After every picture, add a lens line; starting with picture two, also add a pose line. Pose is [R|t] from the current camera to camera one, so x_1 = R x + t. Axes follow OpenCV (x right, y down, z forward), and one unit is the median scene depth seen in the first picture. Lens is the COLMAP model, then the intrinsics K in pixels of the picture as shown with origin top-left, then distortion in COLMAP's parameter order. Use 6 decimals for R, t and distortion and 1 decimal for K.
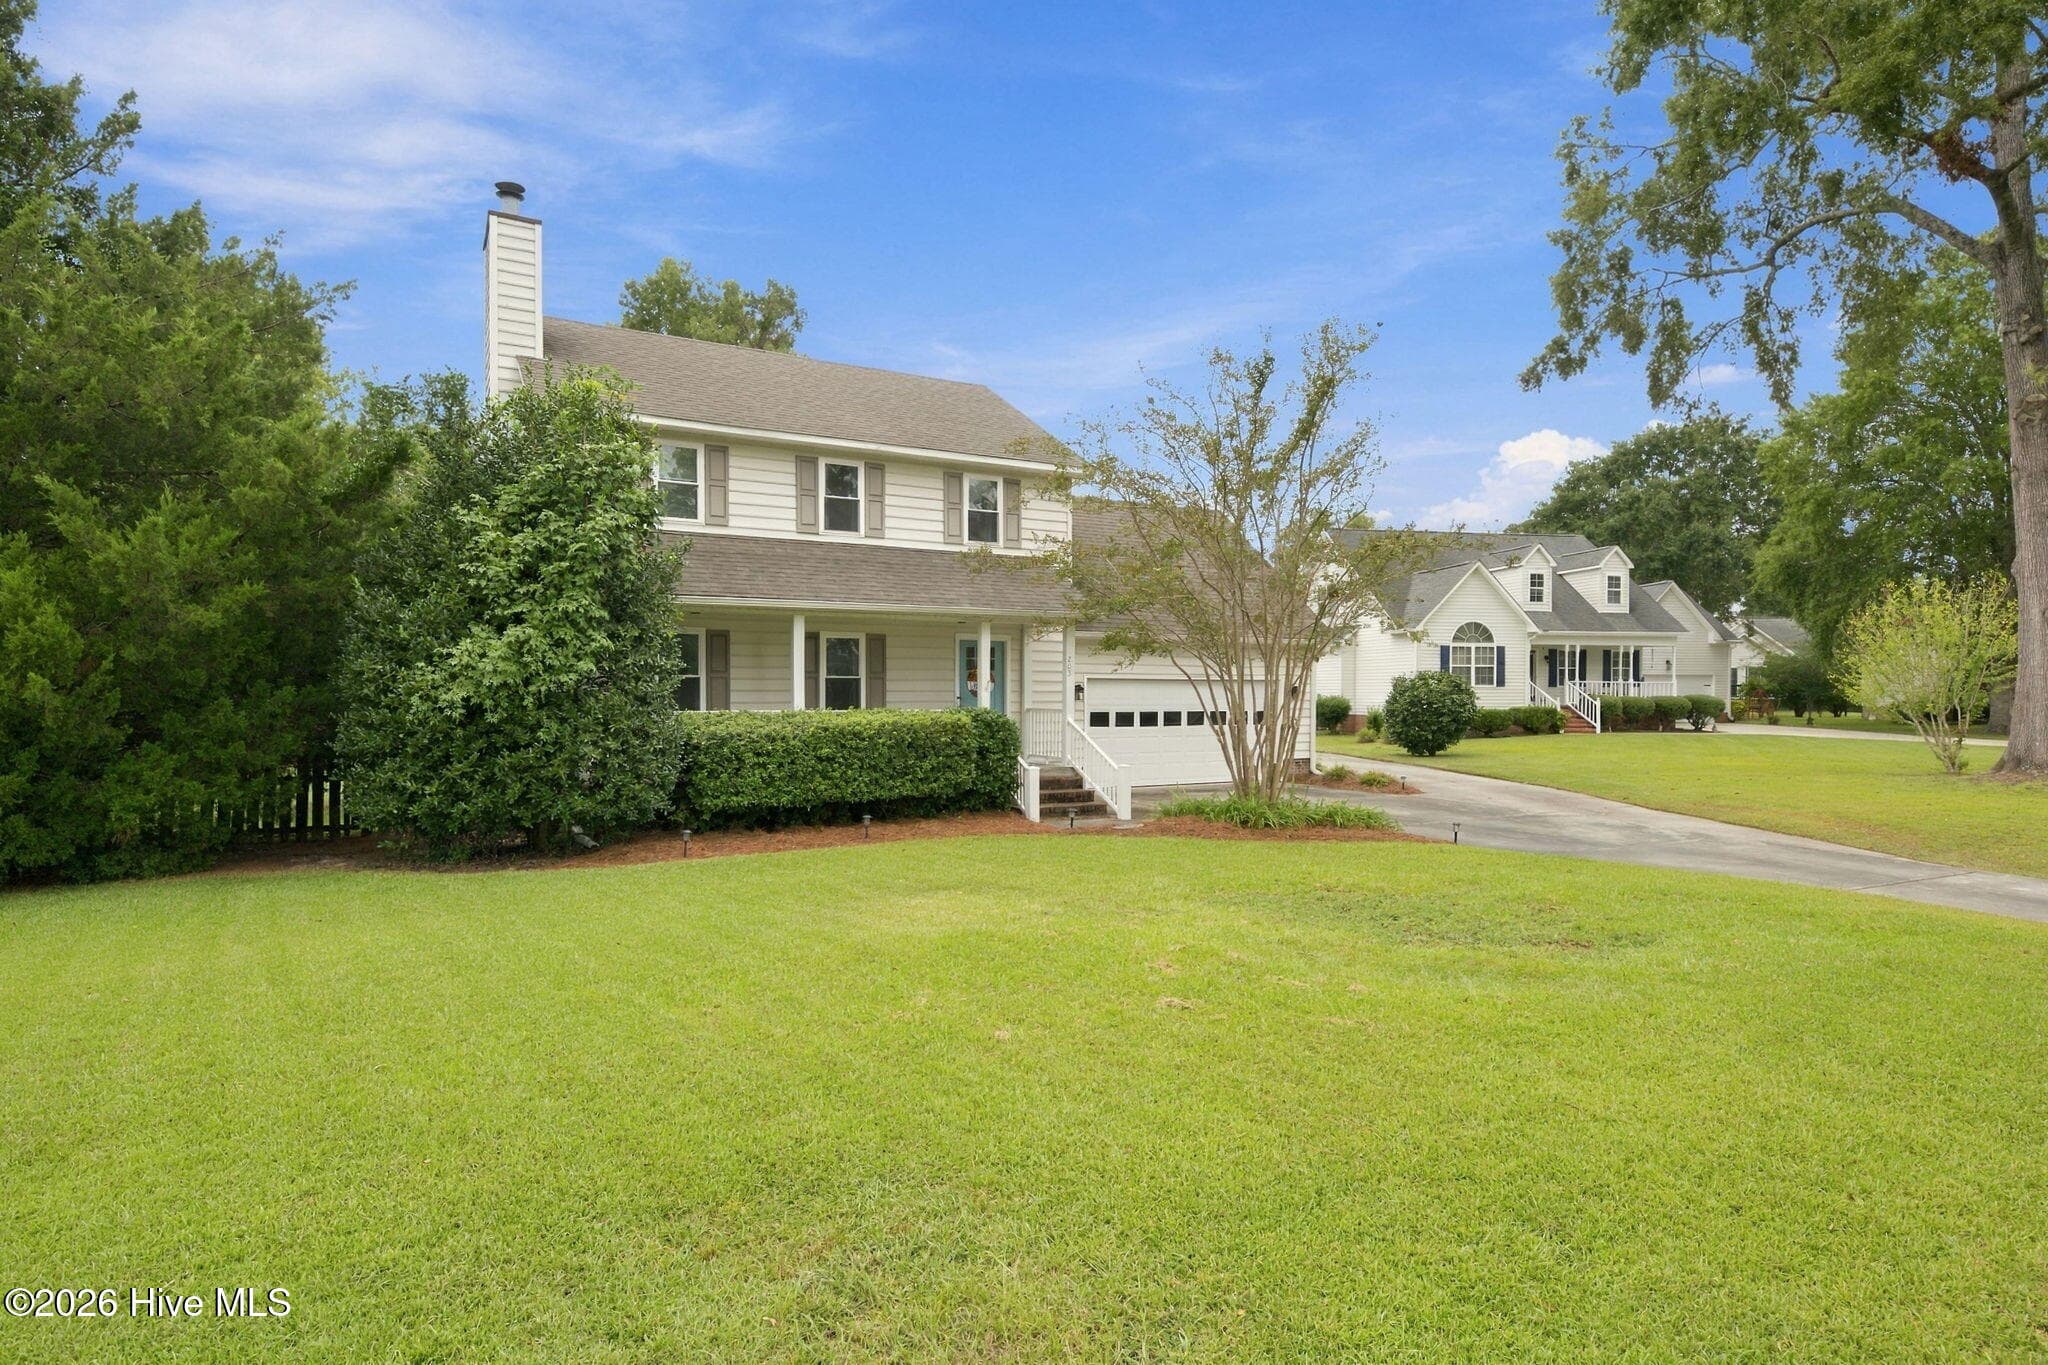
lens RADIAL K [[1090.7, 0, 1016.3], [0, 1090.7, 711.0], [0, 0, 1]] dist [-0.007280, 0.004140]
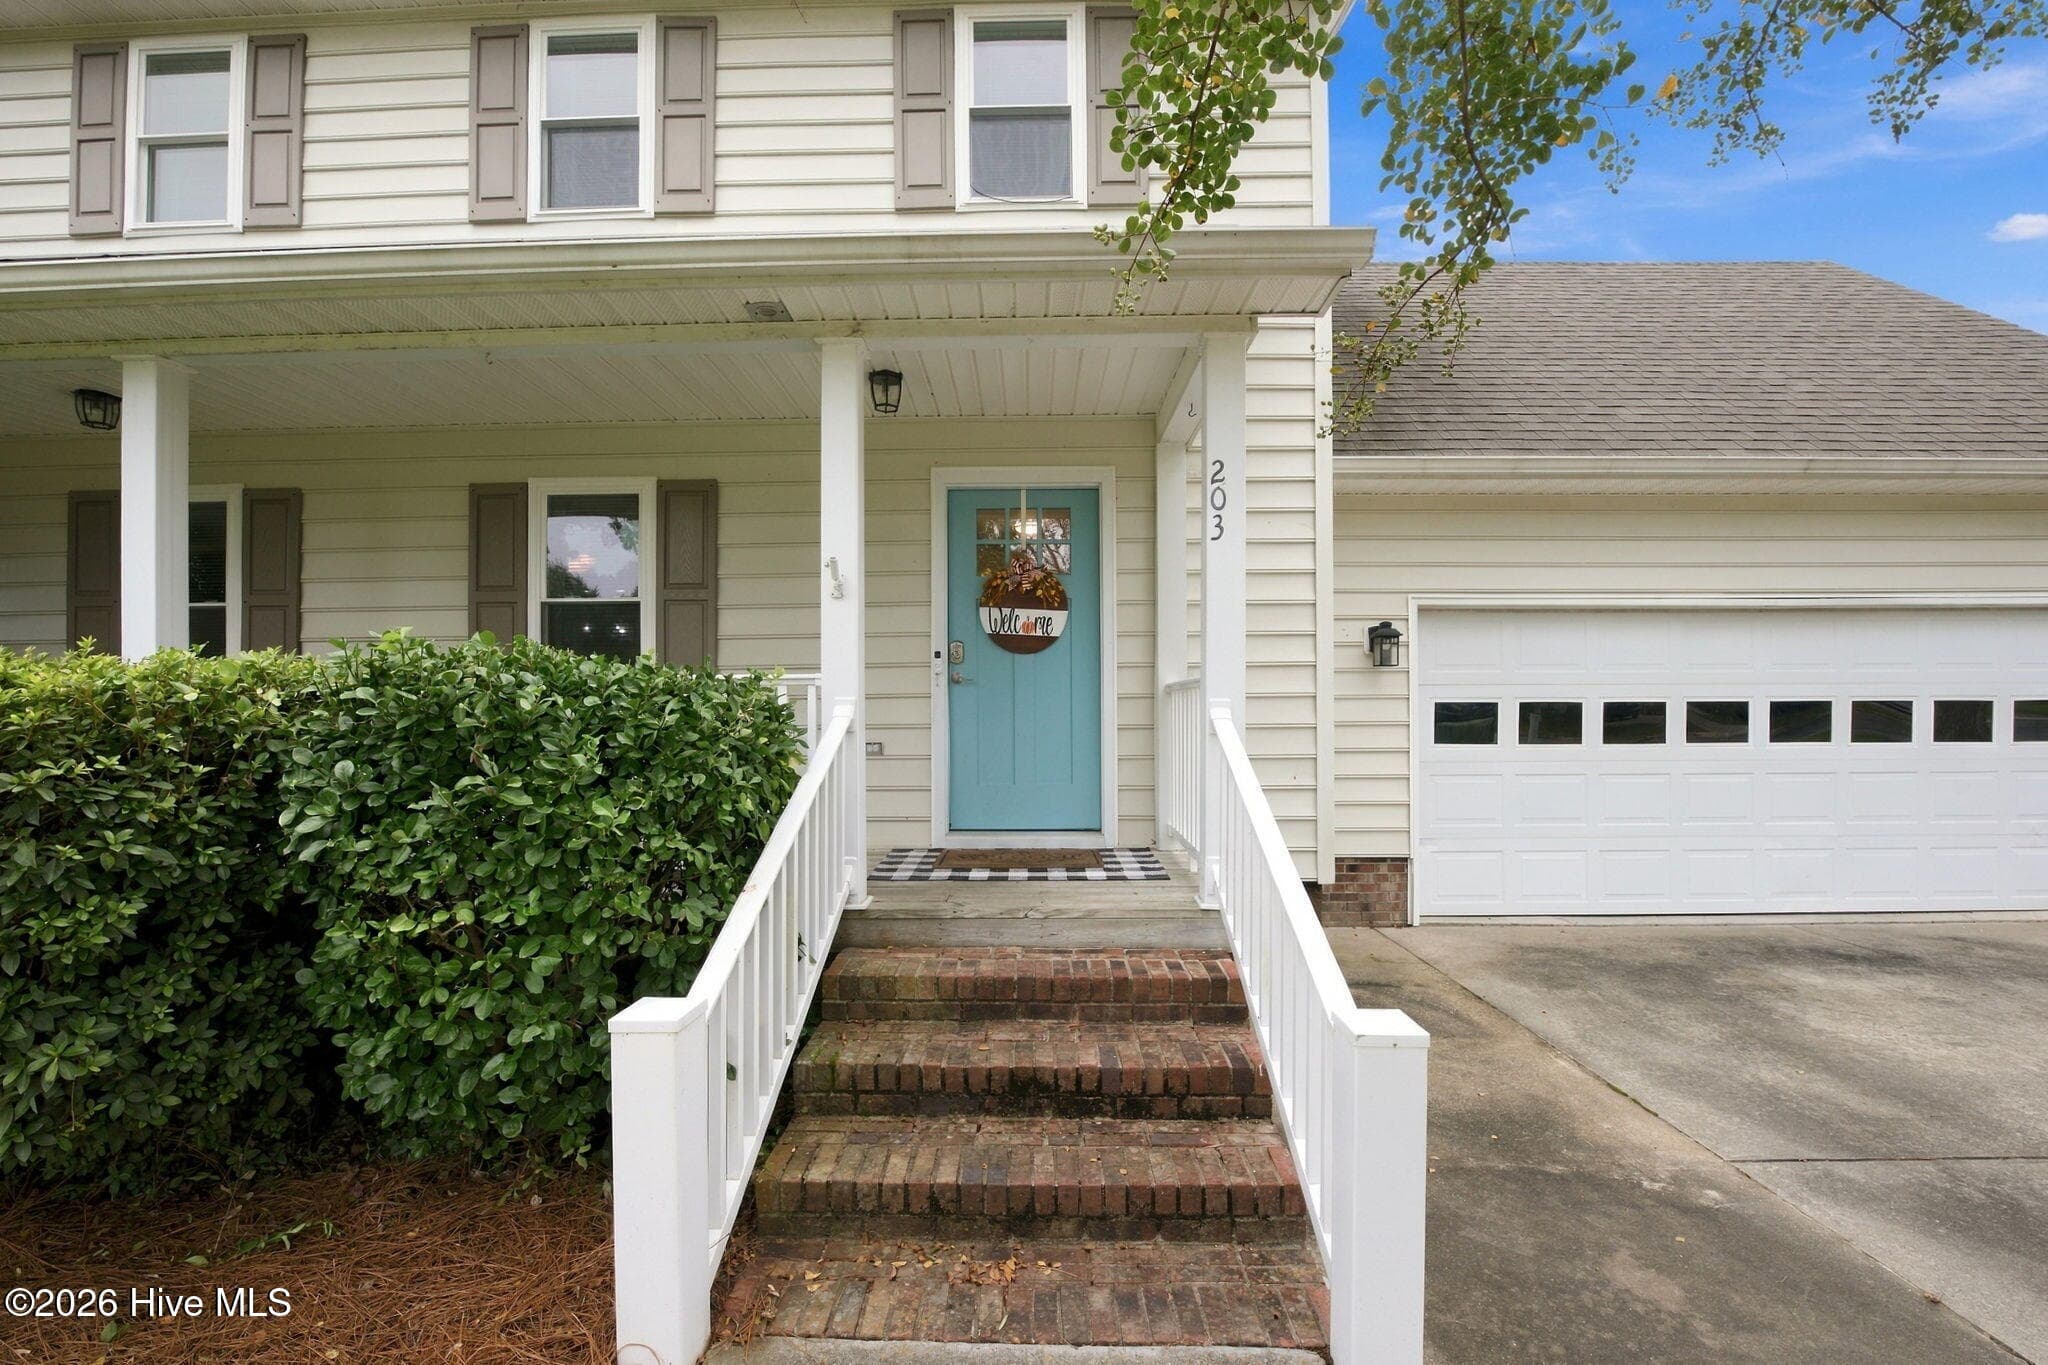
lens RADIAL K [[859.8, 0, 1017.3], [0, 859.8, 699.7], [0, 0, 1]] dist [-0.018946, -0.000395]
pose [[0.863087, -0.003272, -0.505045, 0.113232], [-0.005080, 0.999872, -0.015158, 0.006320], [0.505030, 0.015648, 0.862960, 0.849673]]
